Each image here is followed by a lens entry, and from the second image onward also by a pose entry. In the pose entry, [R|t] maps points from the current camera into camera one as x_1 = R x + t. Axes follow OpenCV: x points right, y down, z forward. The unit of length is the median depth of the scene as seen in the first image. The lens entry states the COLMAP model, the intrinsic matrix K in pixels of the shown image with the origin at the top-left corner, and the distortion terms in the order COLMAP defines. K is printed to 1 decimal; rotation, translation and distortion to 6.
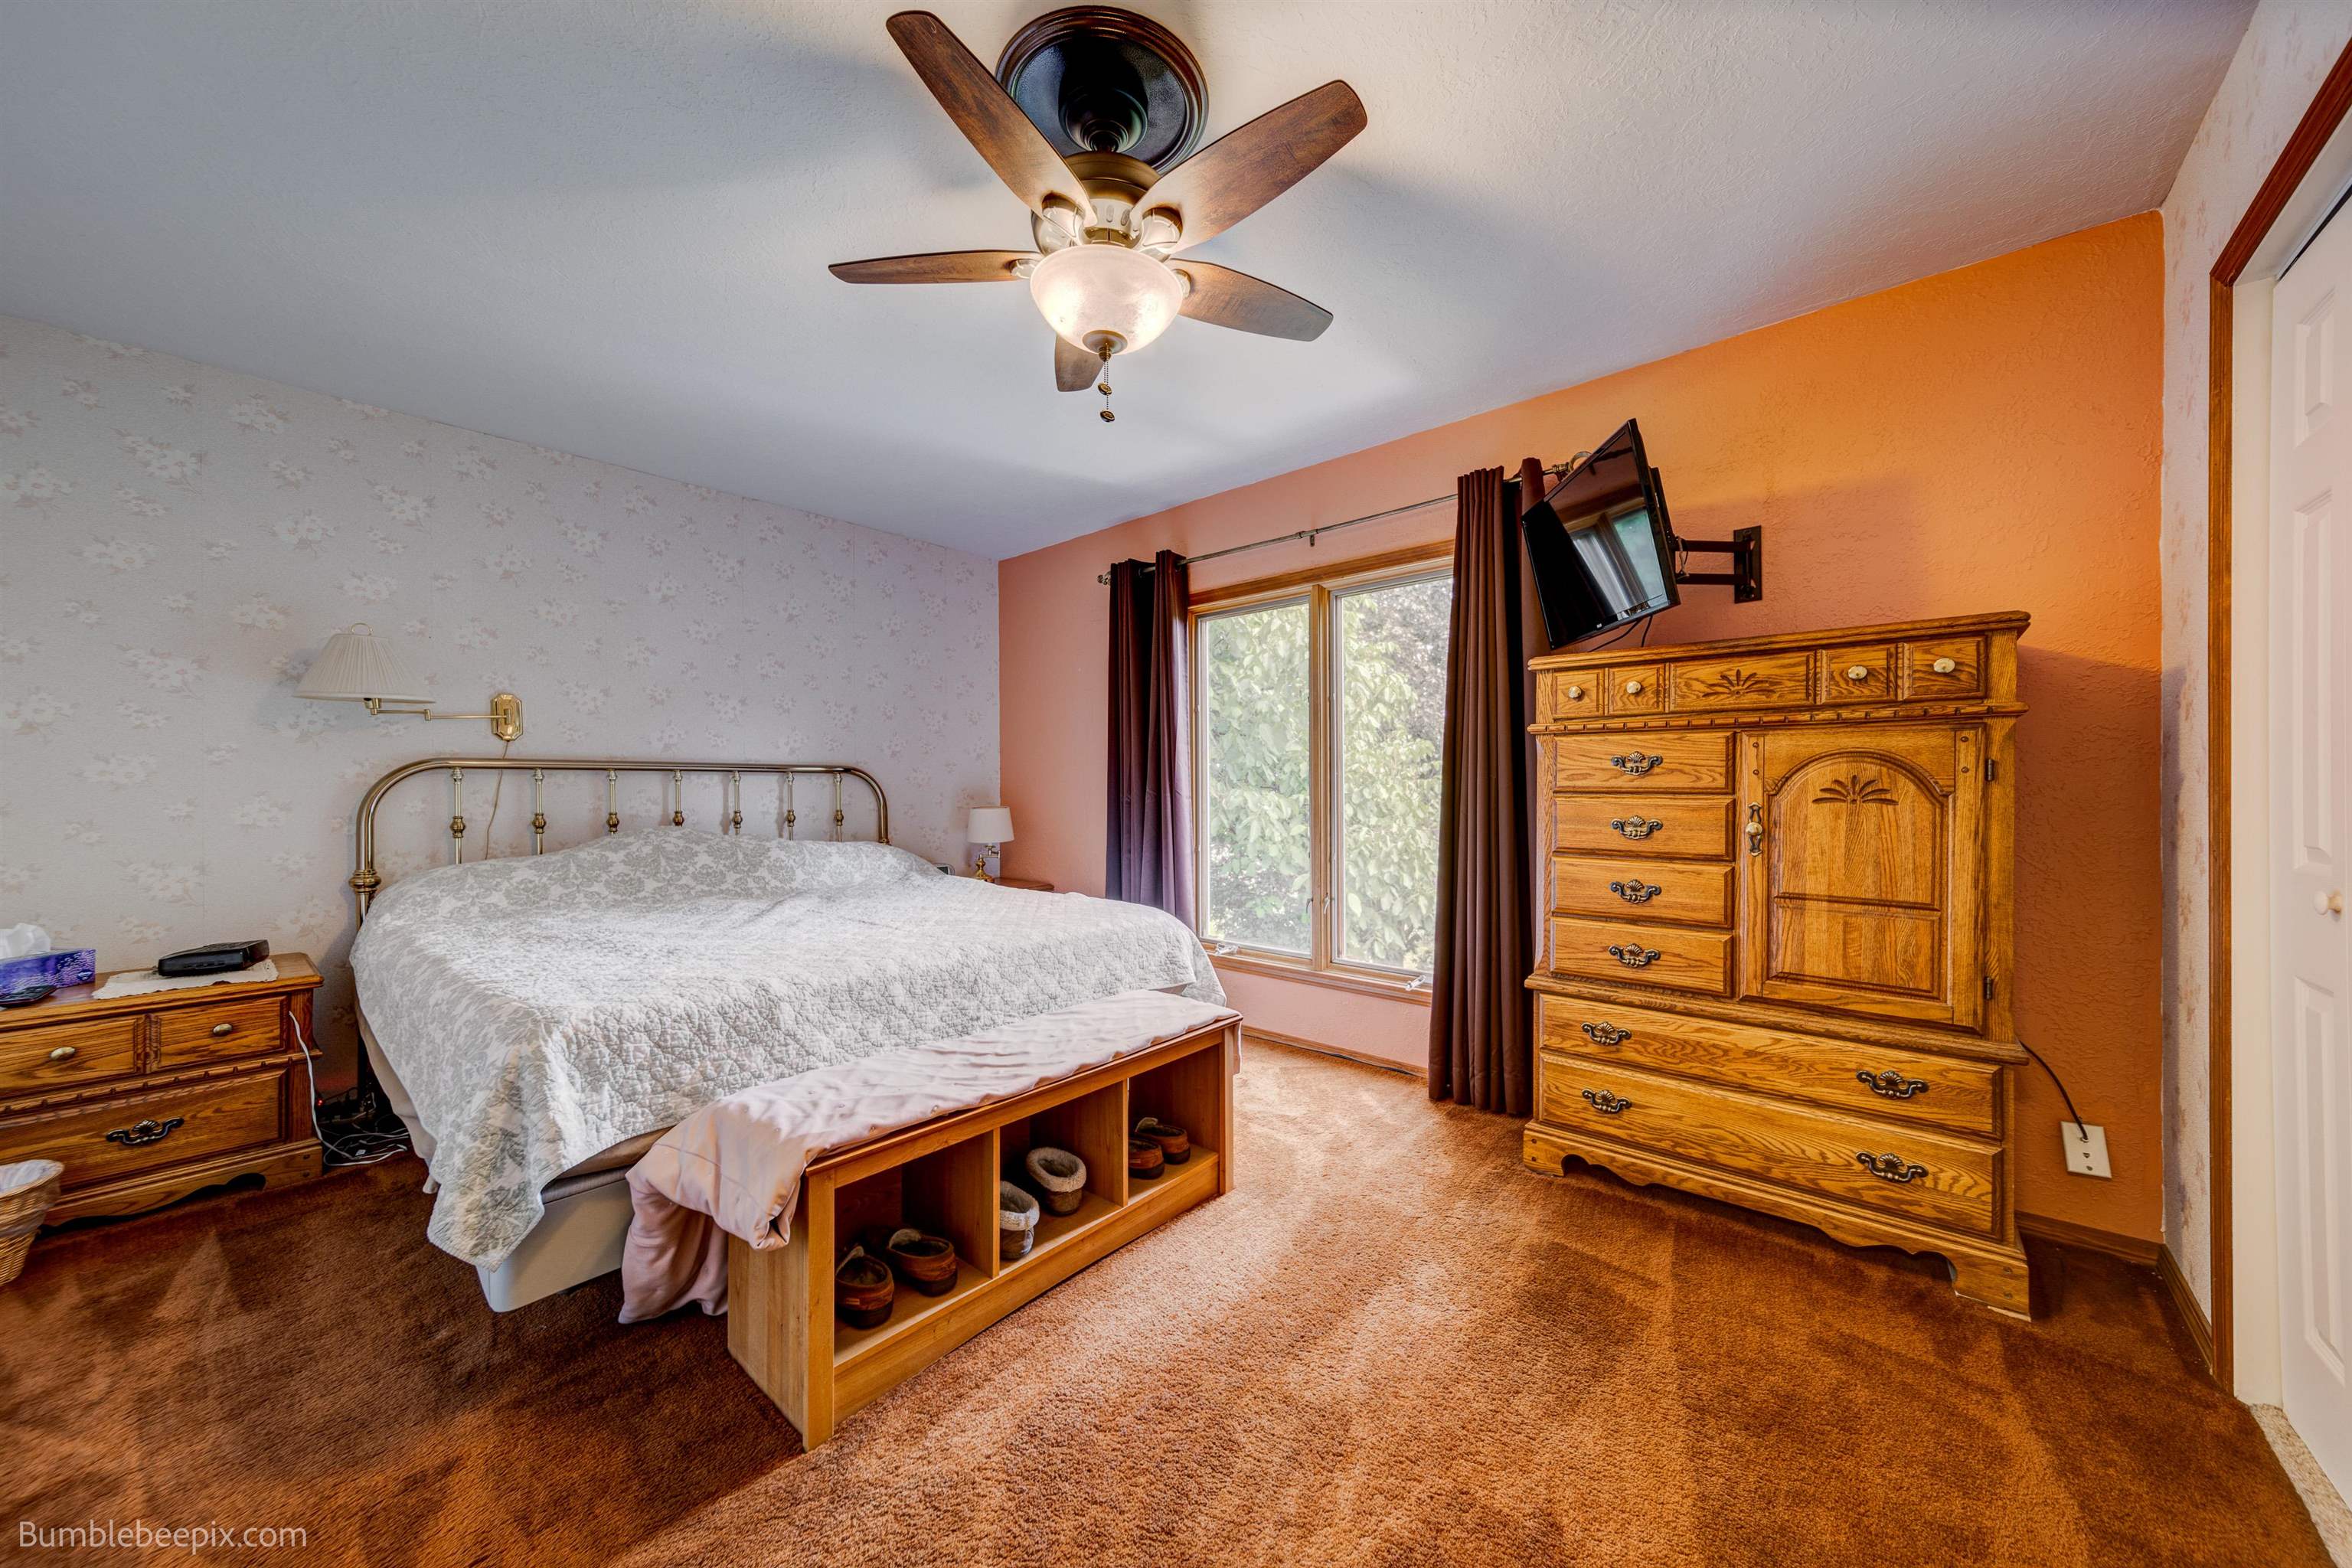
lens RADIAL K [[816.6, 0, 1165.5], [0, 816.6, 798.8], [0, 0, 1]] dist [0.008191, -0.001080]
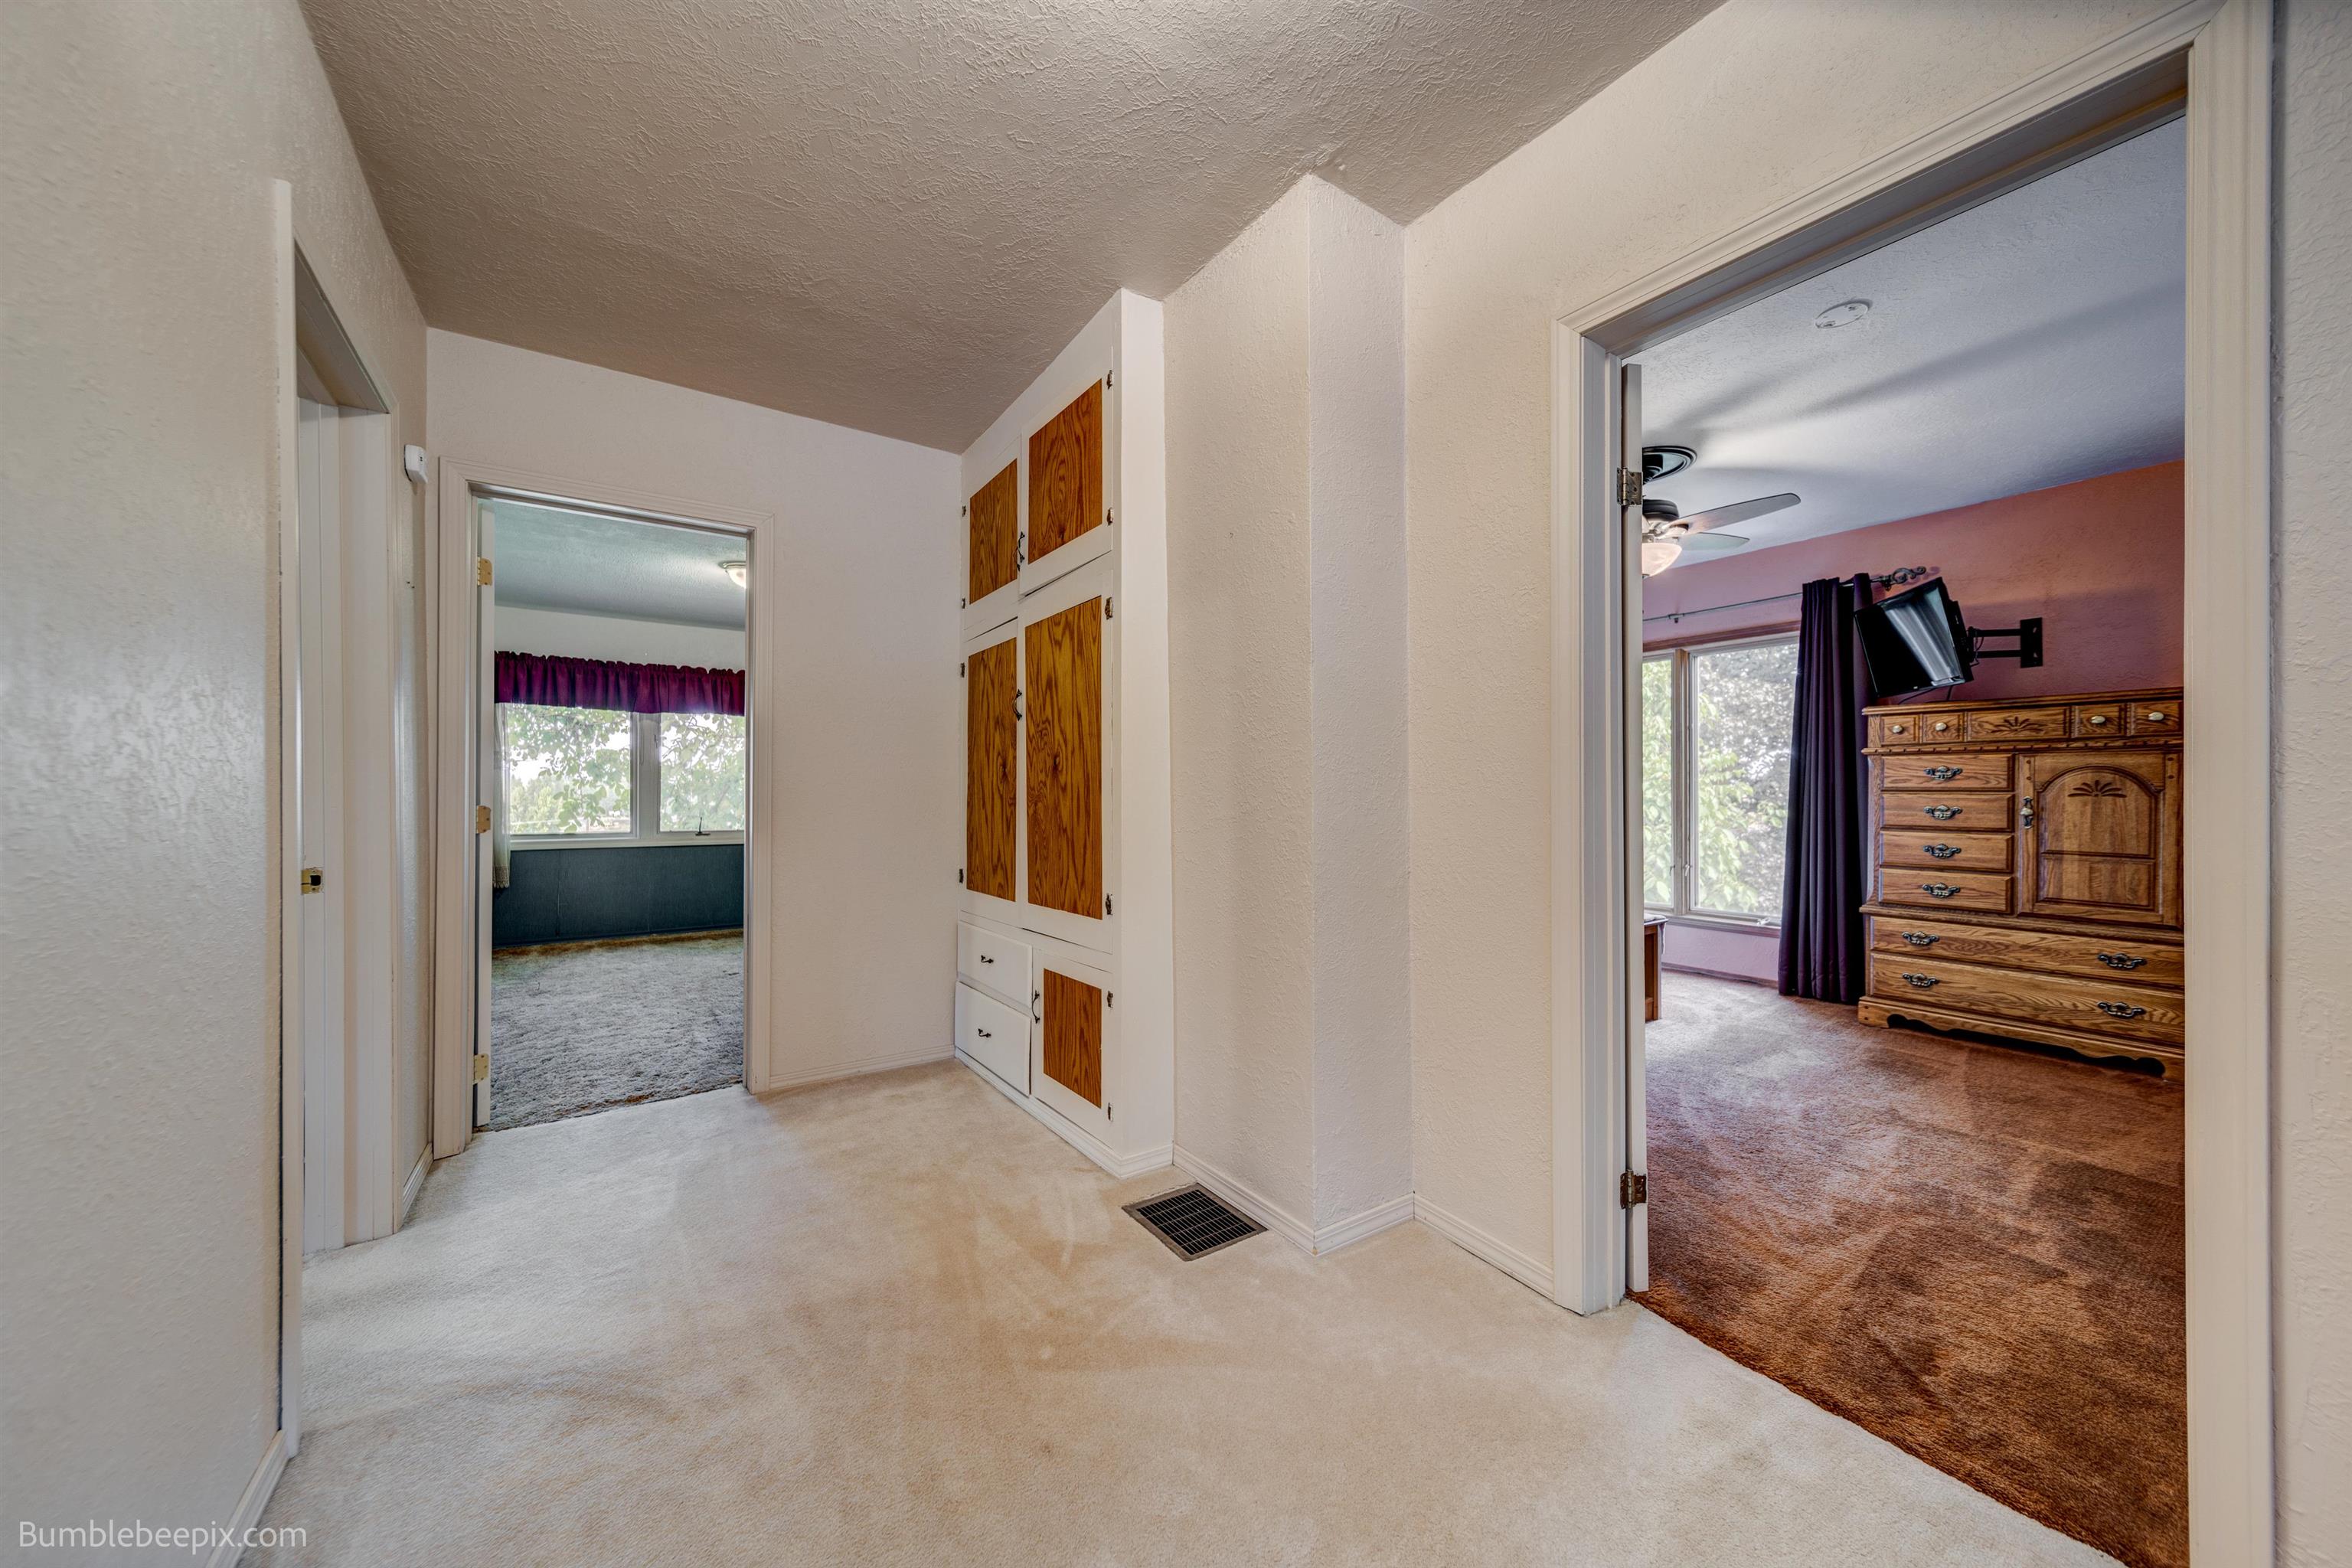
lens RADIAL K [[816.6, 0, 1165.5], [0, 816.6, 798.8], [0, 0, 1]] dist [0.008191, -0.001080]
pose [[0.969990, 0.006971, -0.243047, -0.556542], [-0.009055, 0.999931, -0.007458, 0.036354], [0.242978, 0.009435, 0.969986, -1.014404]]
